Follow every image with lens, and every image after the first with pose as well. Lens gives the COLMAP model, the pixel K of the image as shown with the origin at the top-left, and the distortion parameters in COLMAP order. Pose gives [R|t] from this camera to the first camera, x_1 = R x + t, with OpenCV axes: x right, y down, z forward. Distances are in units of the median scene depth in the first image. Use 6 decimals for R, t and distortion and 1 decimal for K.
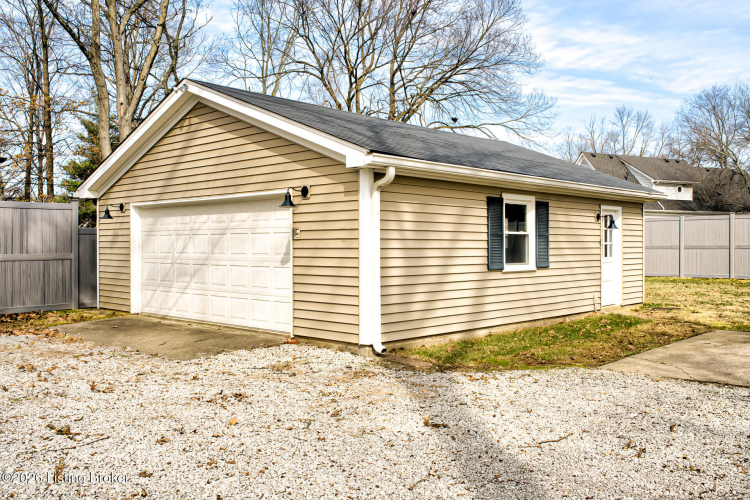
lens RADIAL K [[688.8, 0, 373.7], [0, 688.8, 253.3], [0, 0, 1]] dist [-0.022434, 0.000000]
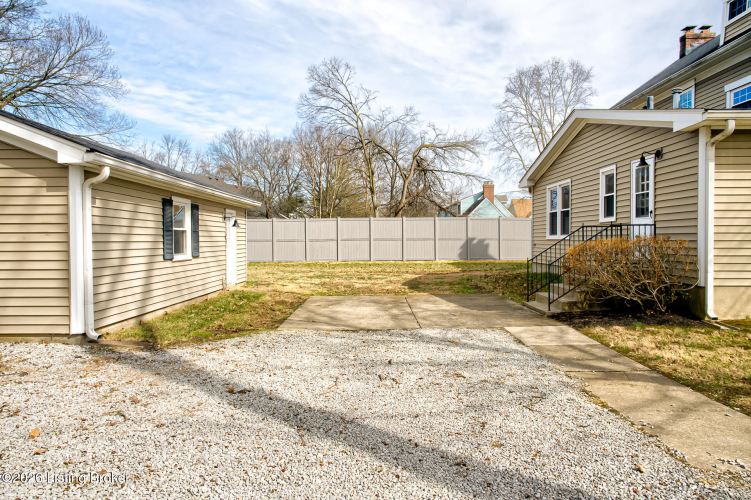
lens RADIAL K [[514.0, 0, 373.4], [0, 514.0, 247.4], [0, 0, 1]] dist [-0.063948, 0.074864]
pose [[0.728934, -0.011992, 0.684479, -0.161421], [0.009279, 0.999928, 0.007637, -0.000559], [-0.684521, 0.000784, 0.728993, 0.099122]]
